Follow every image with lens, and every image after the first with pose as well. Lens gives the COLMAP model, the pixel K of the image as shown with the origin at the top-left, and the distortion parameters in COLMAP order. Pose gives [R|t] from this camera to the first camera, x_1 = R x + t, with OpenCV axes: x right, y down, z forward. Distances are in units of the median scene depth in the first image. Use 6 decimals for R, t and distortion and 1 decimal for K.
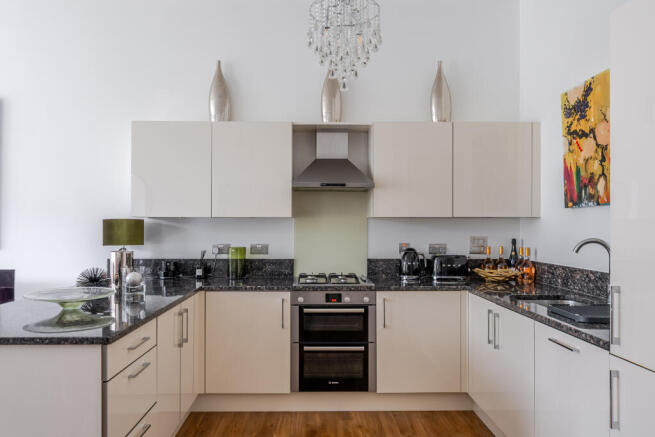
lens RADIAL K [[490.7, 0, 327.3], [0, 490.7, 223.6], [0, 0, 1]] dist [-0.001183, 0.001603]
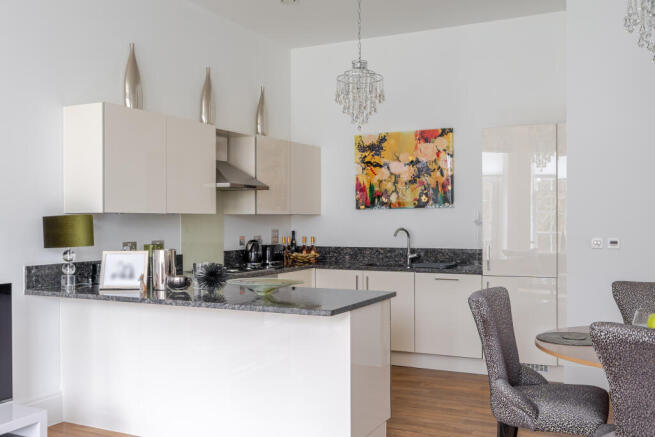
lens RADIAL K [[632.3, 0, 327.0], [0, 632.3, 219.1], [0, 0, 1]] dist [0.010422, 0.000000]
pose [[0.454858, -0.000921, 0.890564, -1.403904], [0.000913, 0.999999, 0.000568, -0.001488], [-0.890564, 0.000555, 0.454858, 0.177491]]
